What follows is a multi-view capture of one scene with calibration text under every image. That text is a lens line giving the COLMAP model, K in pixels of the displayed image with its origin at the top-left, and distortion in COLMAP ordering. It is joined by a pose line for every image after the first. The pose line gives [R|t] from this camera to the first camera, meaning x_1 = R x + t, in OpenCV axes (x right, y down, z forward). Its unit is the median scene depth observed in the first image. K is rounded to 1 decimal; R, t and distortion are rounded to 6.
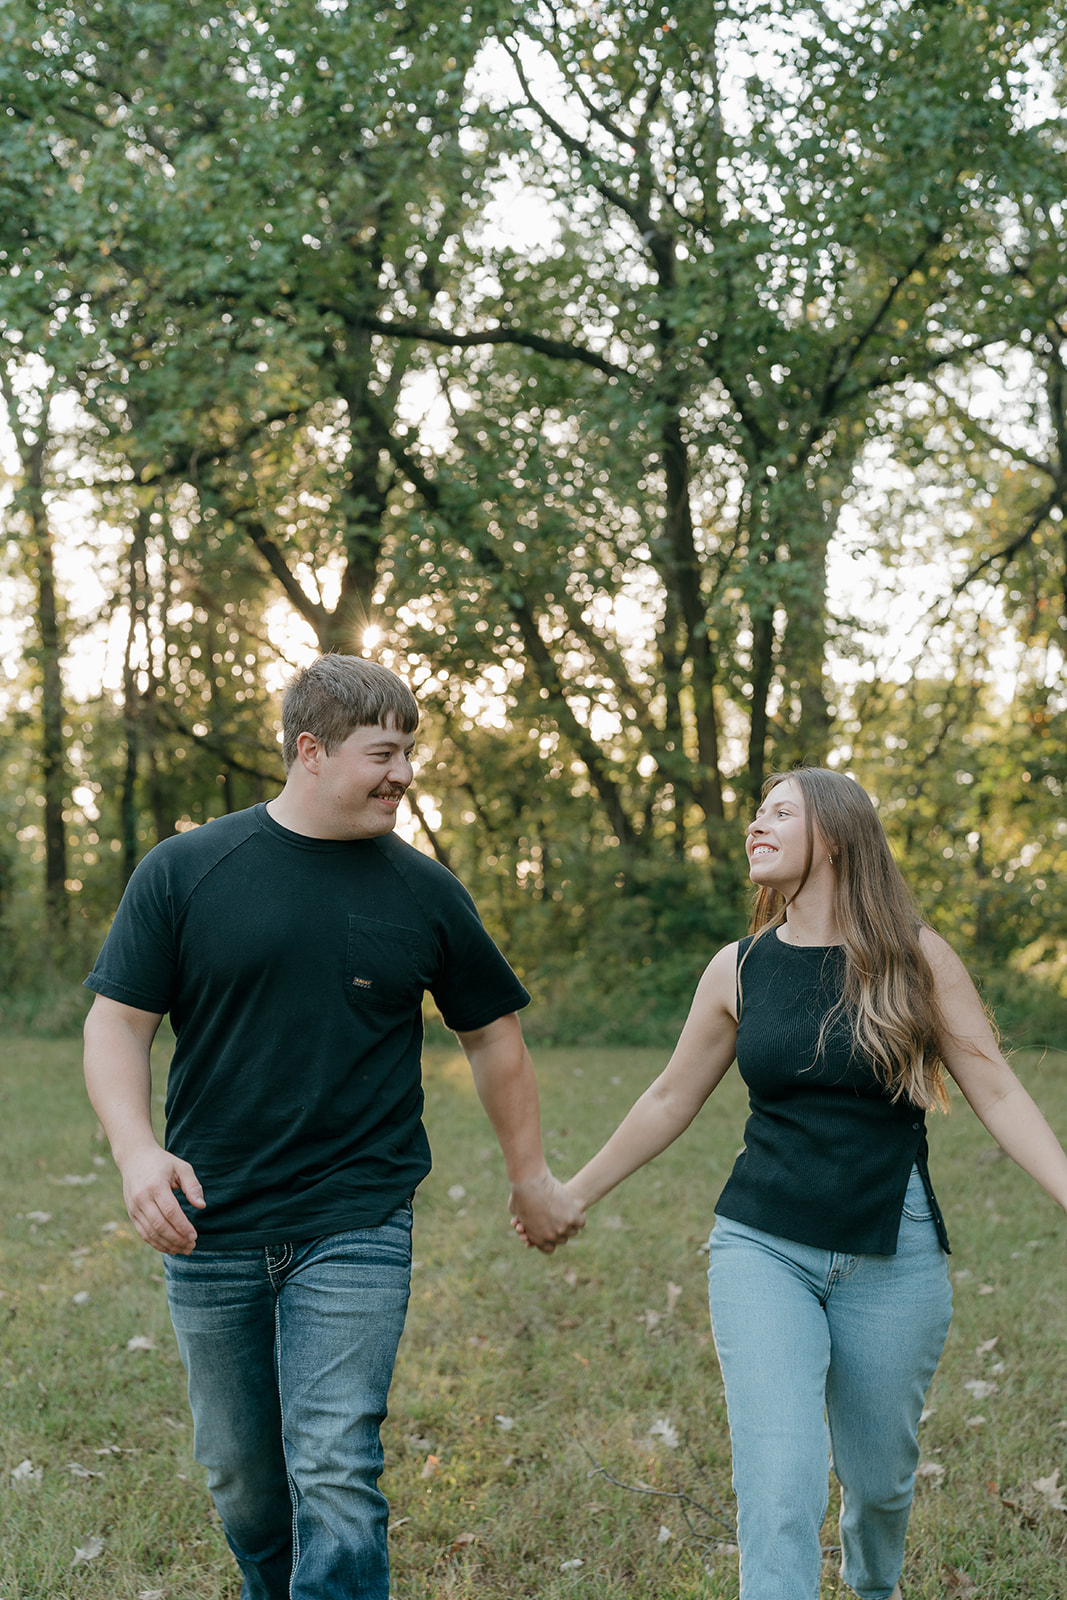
lens RADIAL K [[2238.9, 0, 533.5], [0, 2238.9, 800.0], [0, 0, 1]] dist [-0.006487, 0.040572]
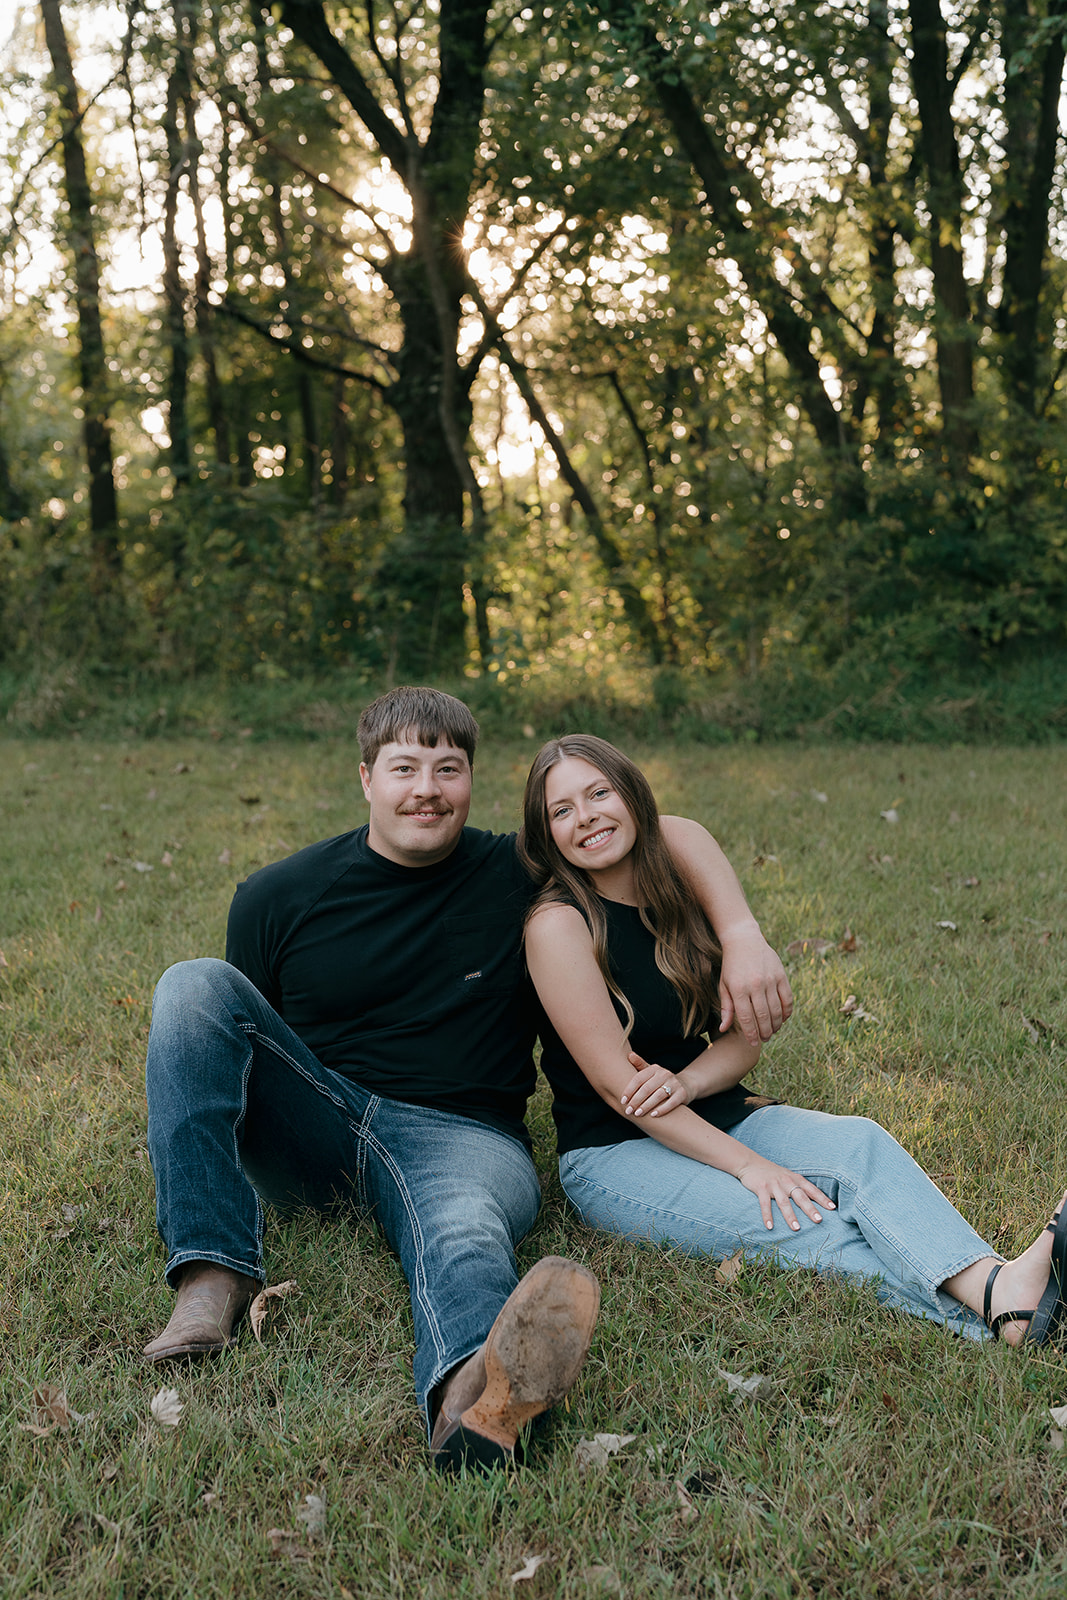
lens RADIAL K [[2300.6, 0, 444.4], [0, 2300.6, 798.7], [0, 0, 1]] dist [0.011816, 0.129297]
pose [[0.995840, -0.008984, -0.090677, -0.019265], [0.023134, 0.987449, 0.156237, 0.014100], [0.088135, -0.157684, 0.983549, 0.262718]]
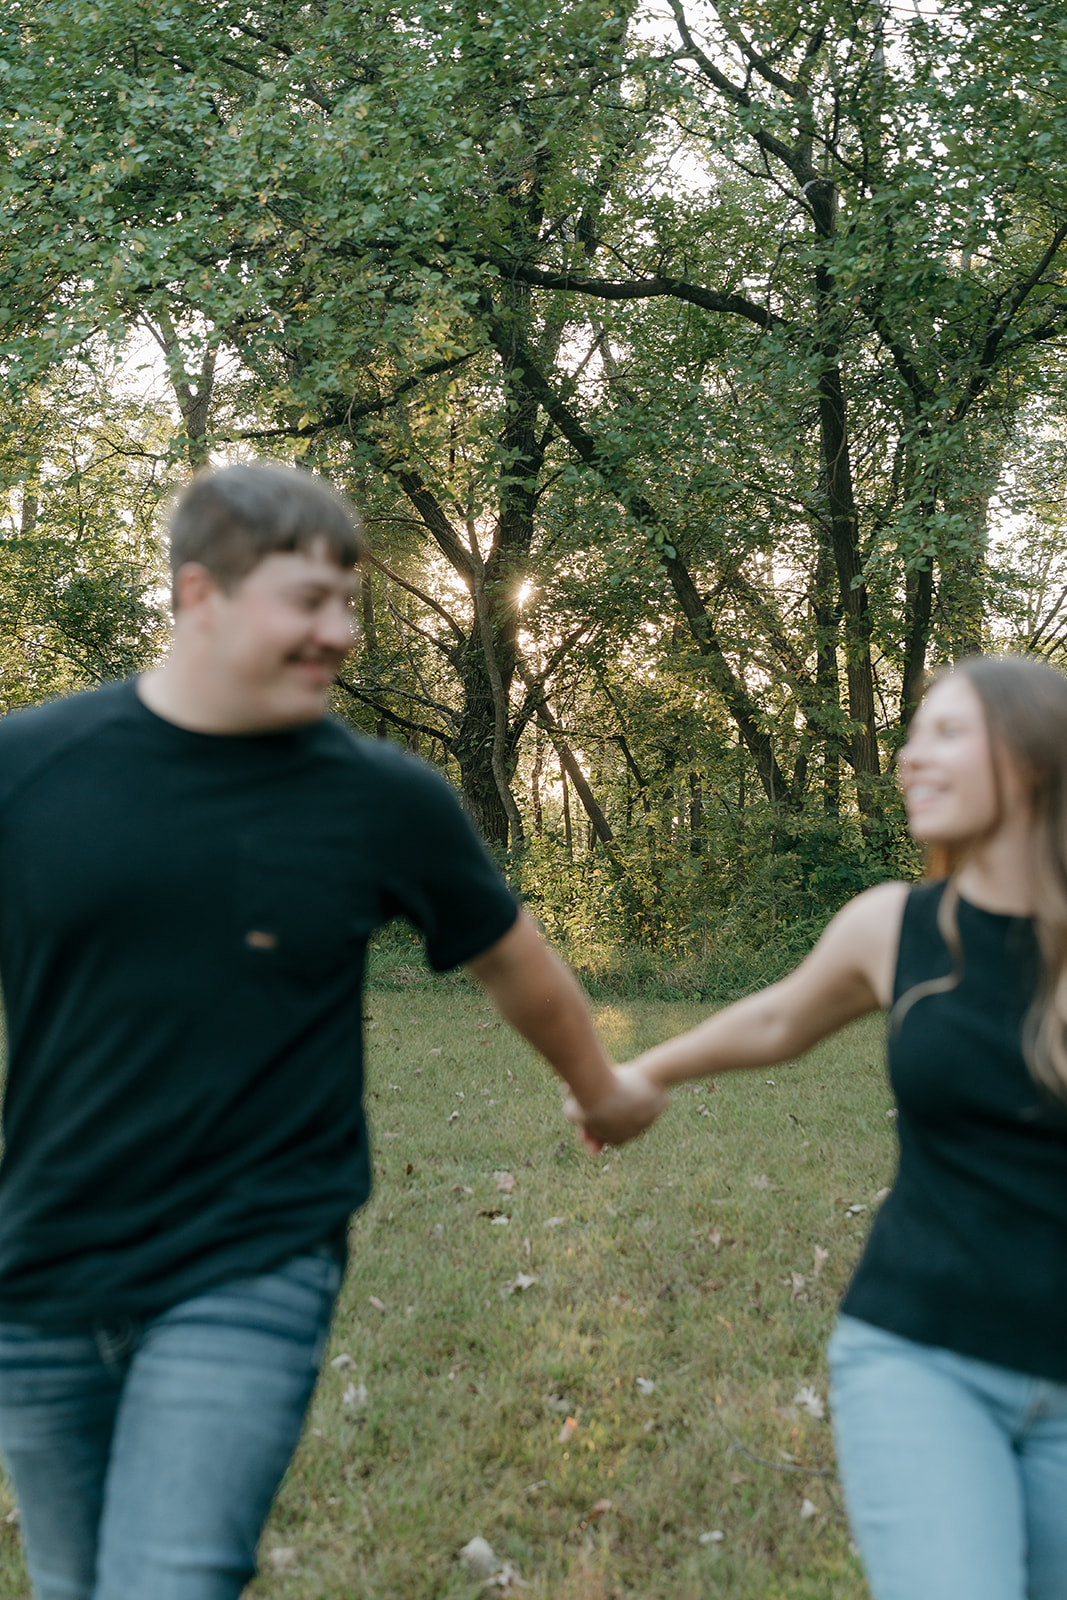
lens RADIAL K [[2213.8, 0, 529.9], [0, 2213.8, 784.4], [0, 0, 1]] dist [-0.007353, 0.073359]
pose [[0.997457, 0.012055, -0.070242, 0.000540], [-0.011075, 0.999836, 0.014325, 0.000477], [0.070403, -0.013510, 0.997427, 0.010937]]
